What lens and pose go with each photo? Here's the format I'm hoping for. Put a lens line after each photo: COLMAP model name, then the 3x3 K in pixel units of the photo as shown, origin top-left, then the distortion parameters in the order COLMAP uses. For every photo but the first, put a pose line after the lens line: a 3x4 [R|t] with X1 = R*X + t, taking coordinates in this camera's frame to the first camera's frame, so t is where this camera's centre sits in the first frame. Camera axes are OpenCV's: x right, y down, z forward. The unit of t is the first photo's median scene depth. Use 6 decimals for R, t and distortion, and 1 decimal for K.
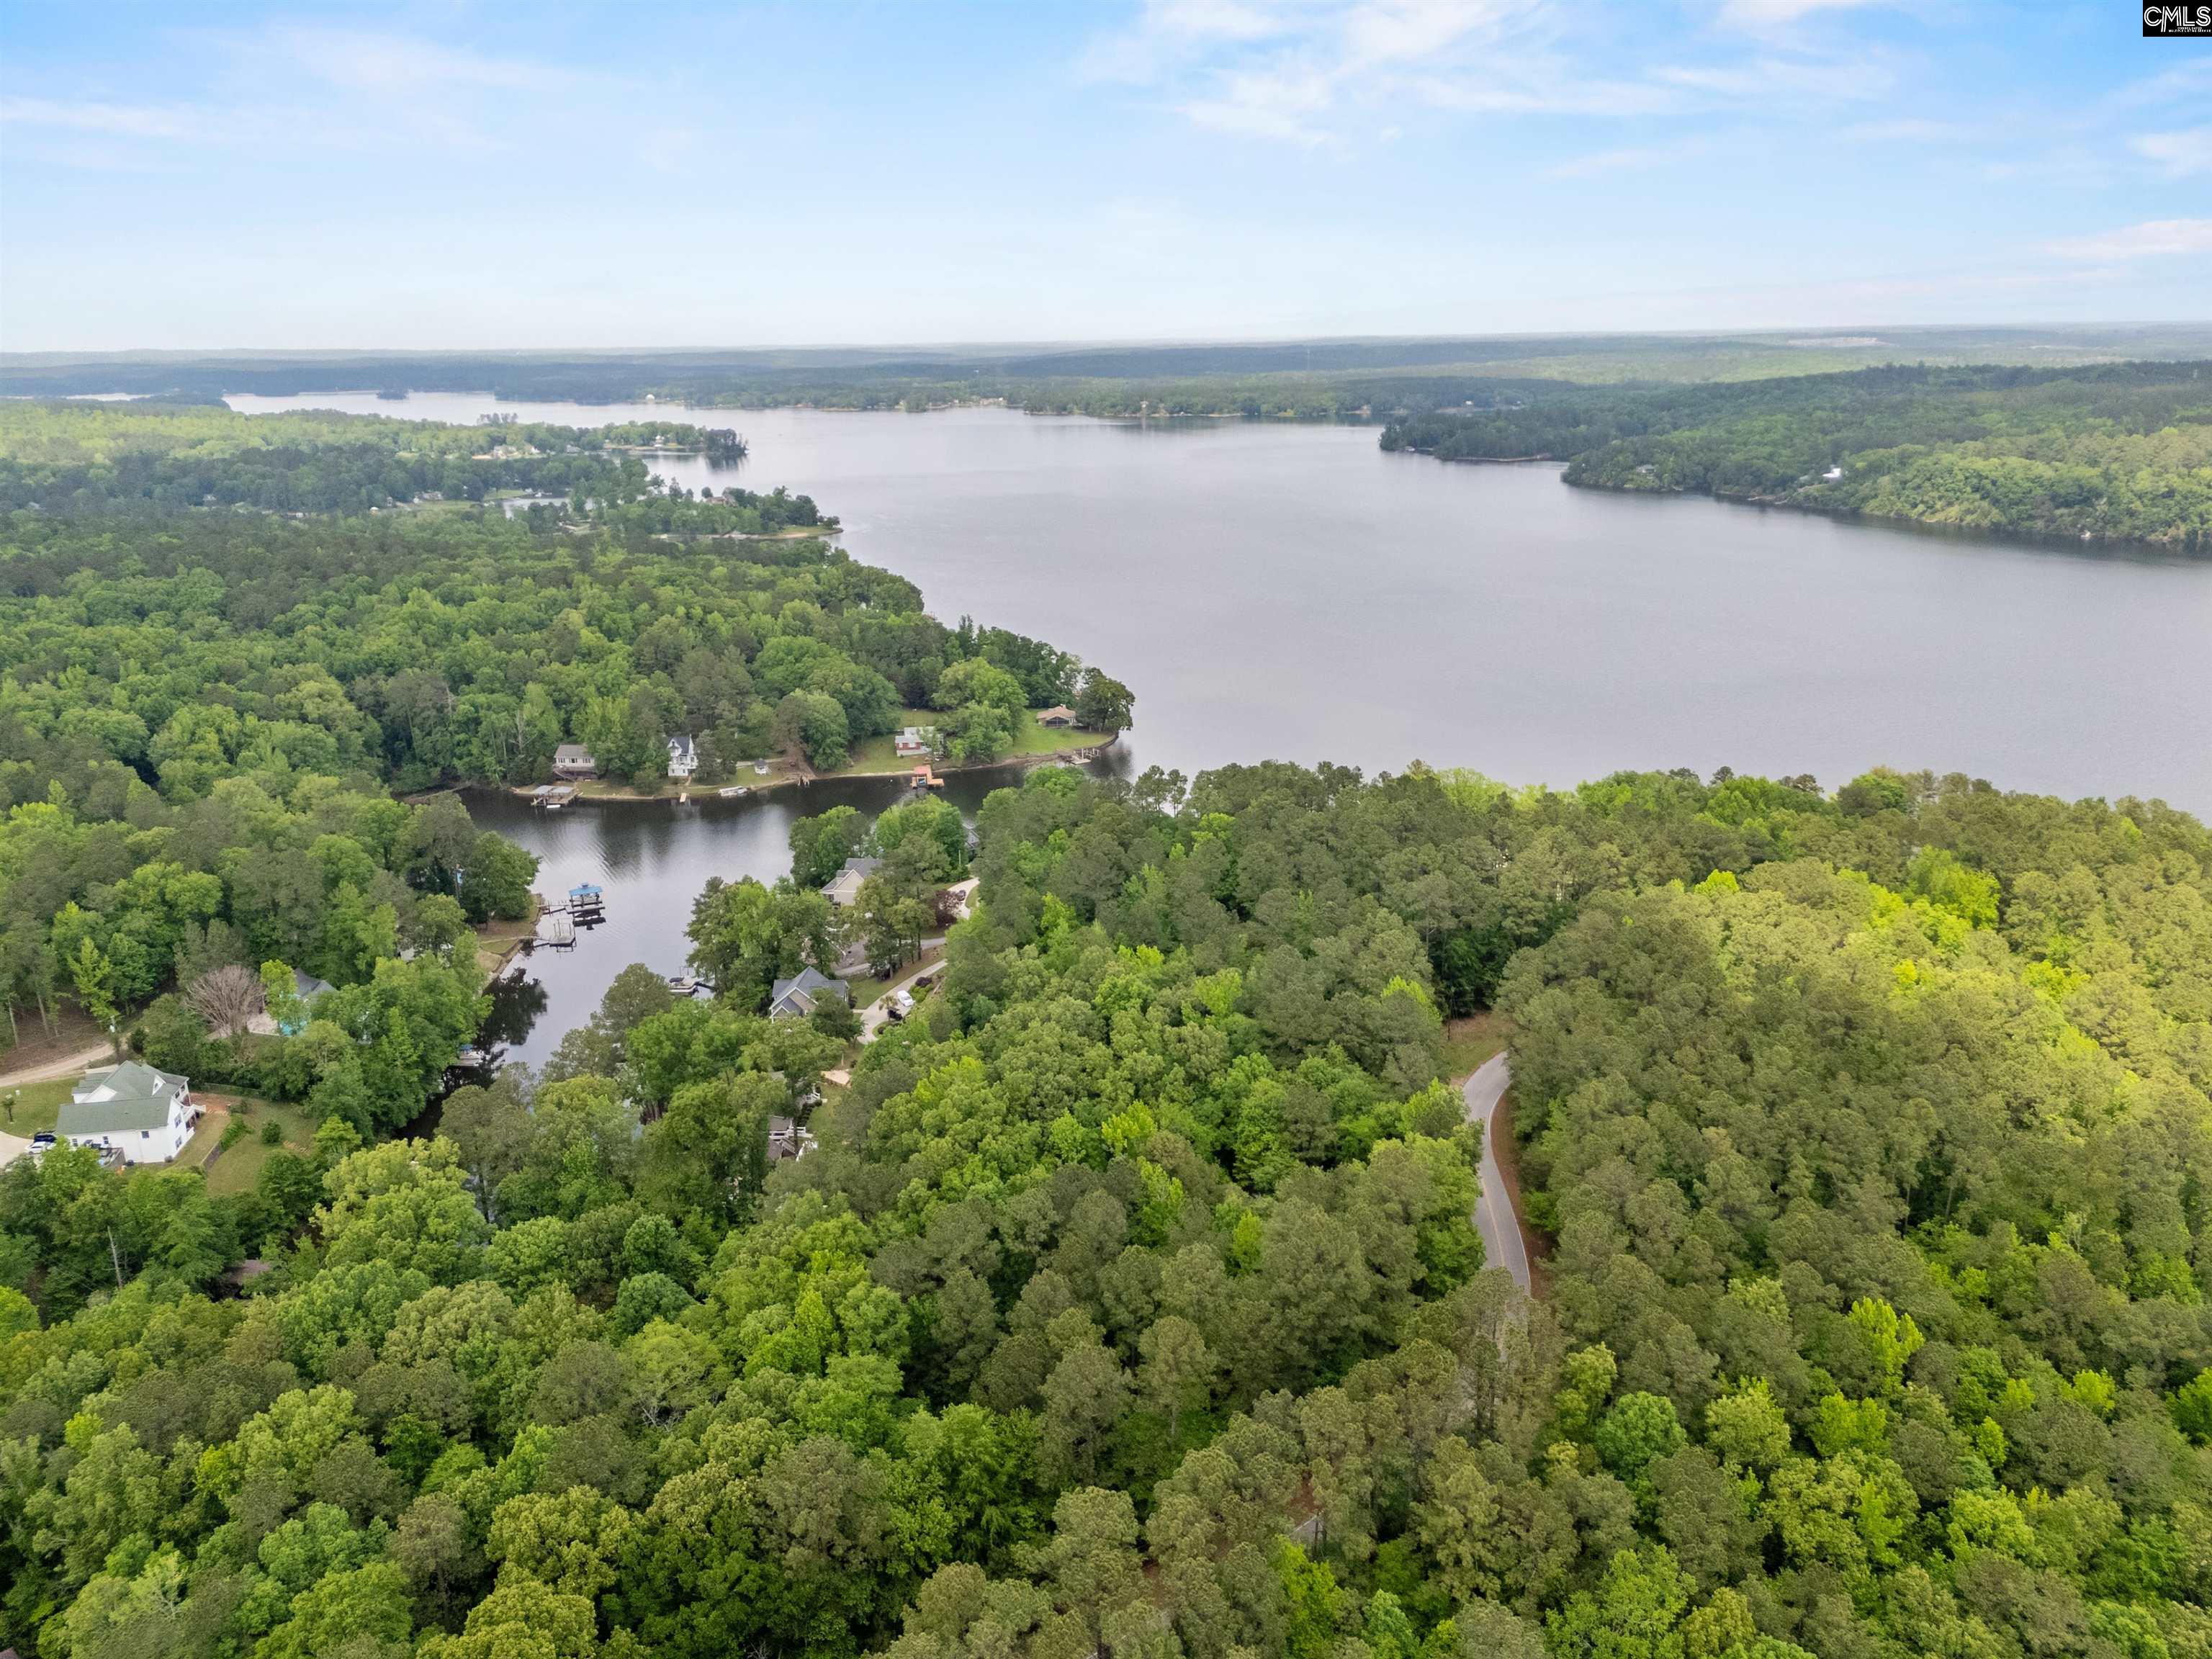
lens RADIAL K [[1550.8, 0, 1106.0], [0, 1550.8, 829.5], [0, 0, 1]] dist [0.071472, -0.057964]
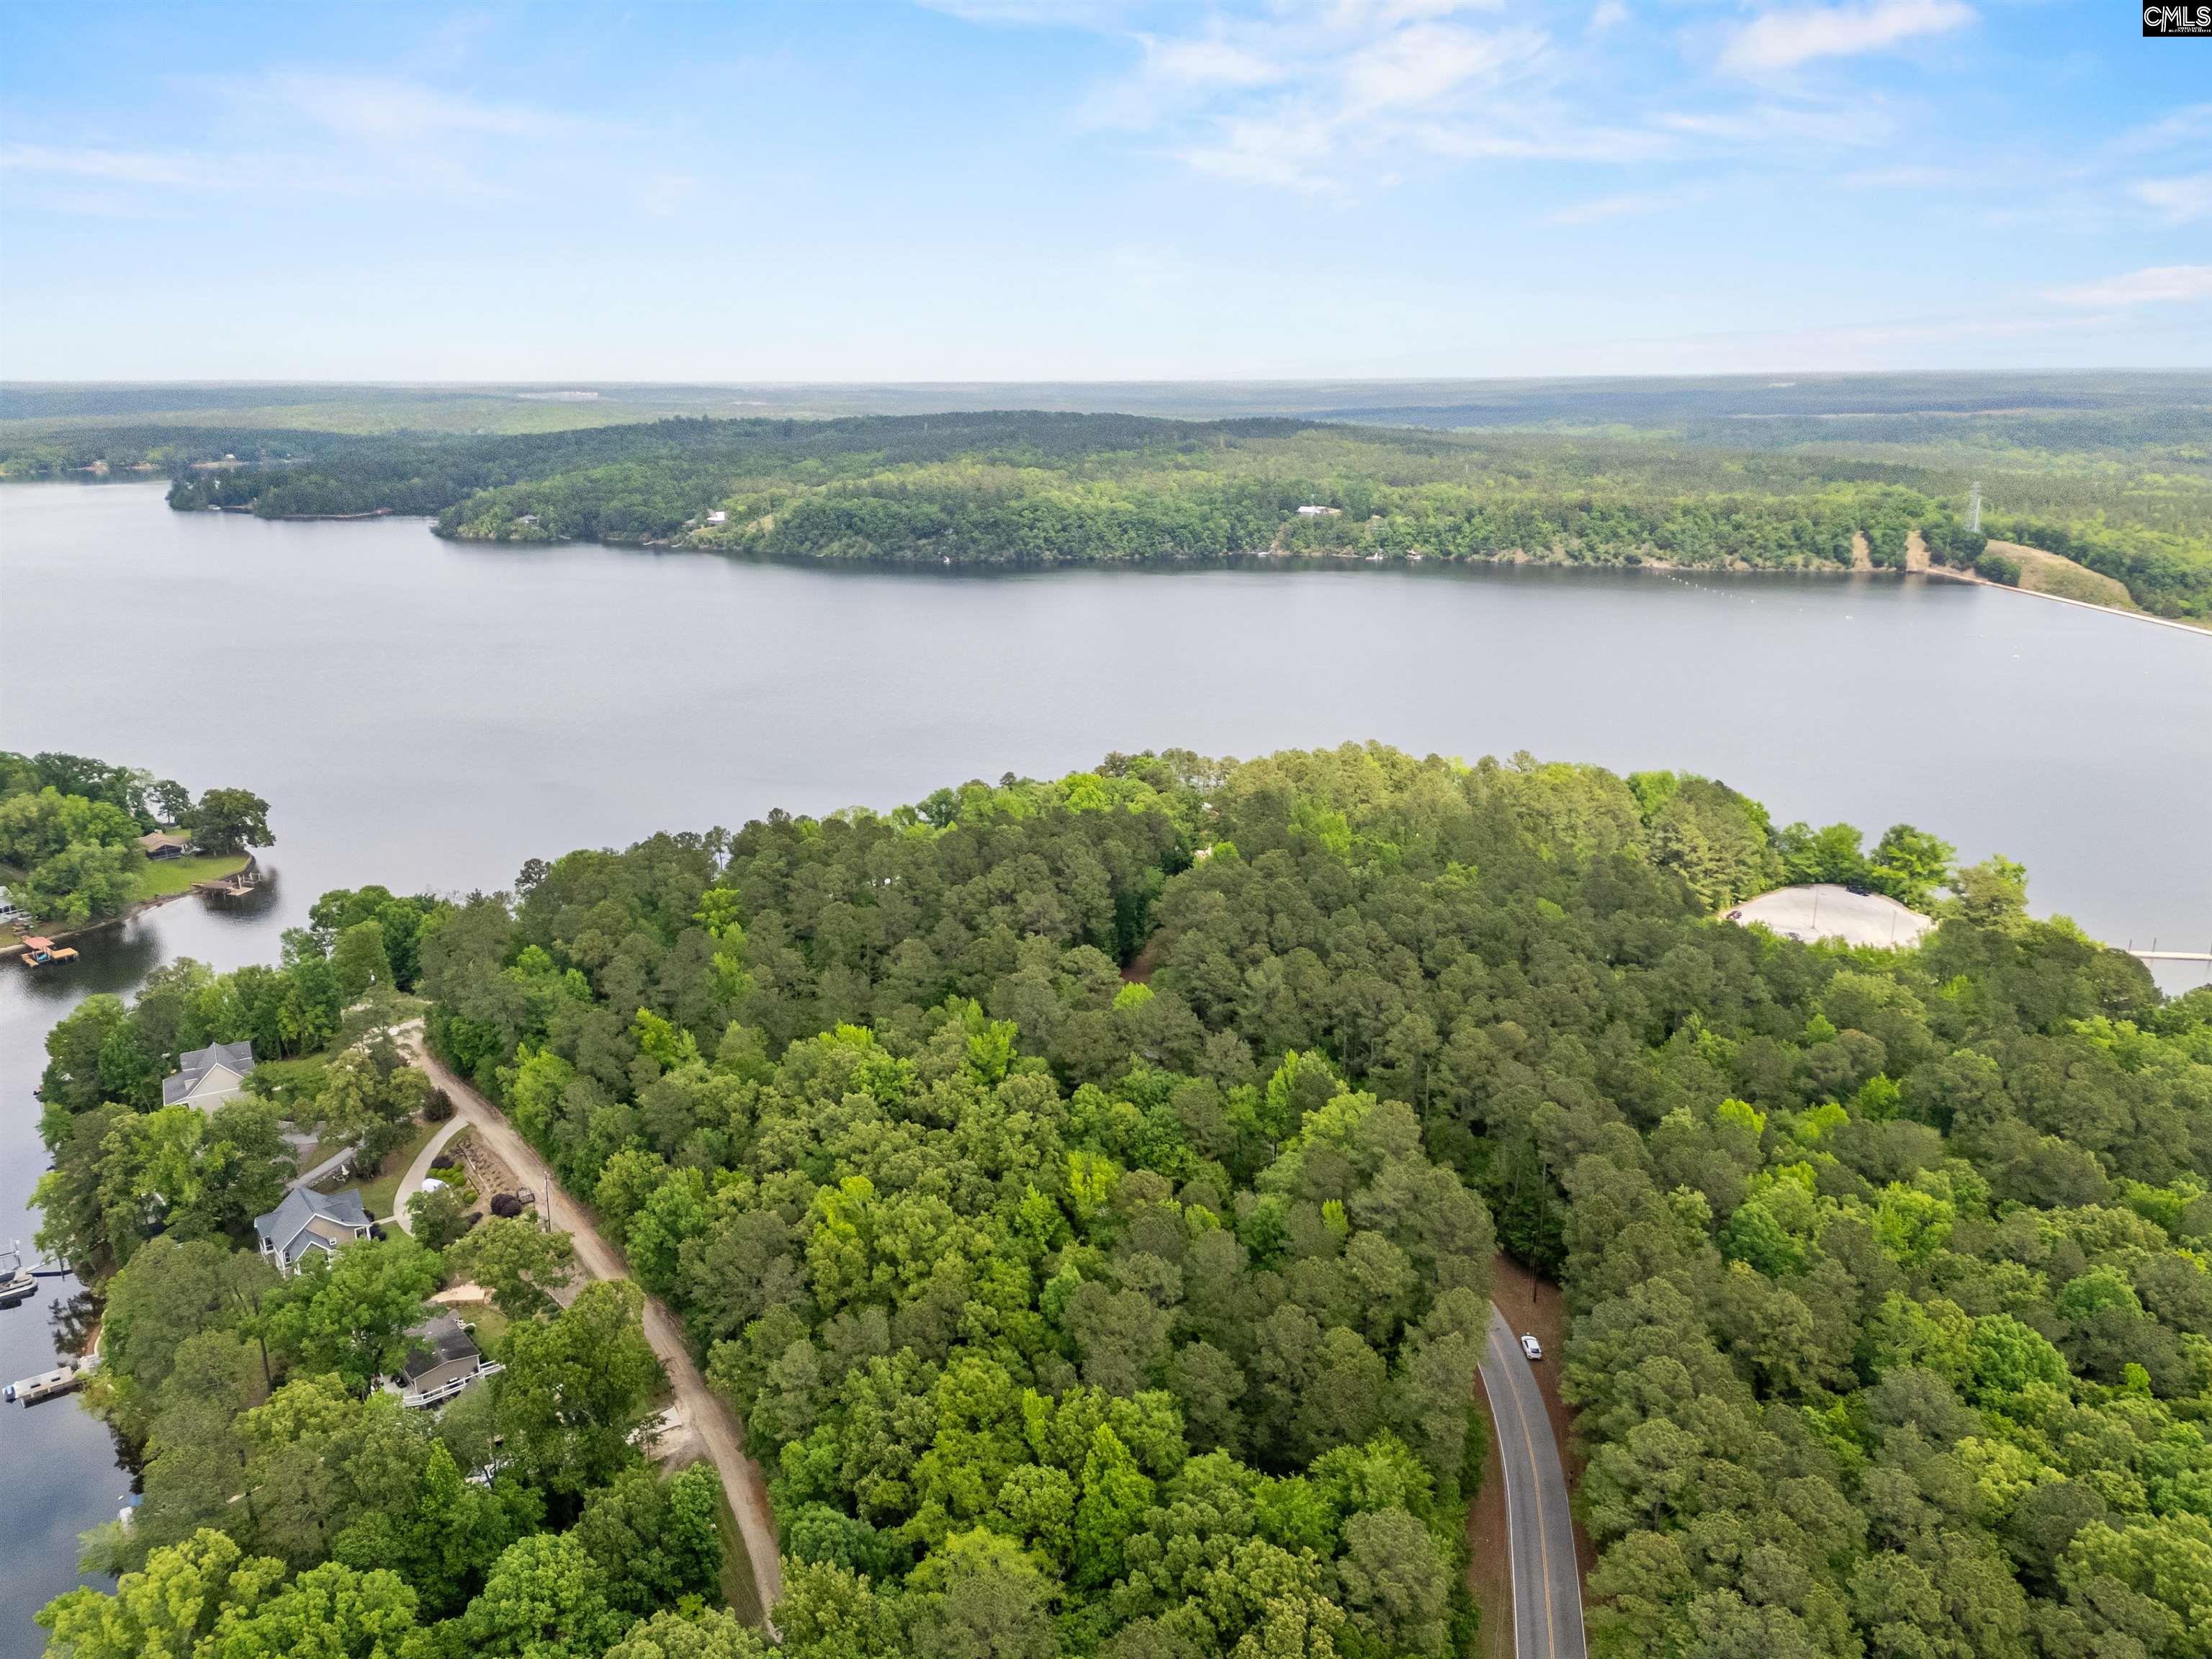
lens RADIAL K [[1614.4, 0, 1106.0], [0, 1614.4, 829.5], [0, 0, 1]] dist [-0.007115, -0.005360]
pose [[0.724933, -0.169053, 0.667753, -0.110074], [0.193485, 0.980361, 0.038141, -0.009112], [-0.661087, 0.101551, 0.743405, 0.033800]]
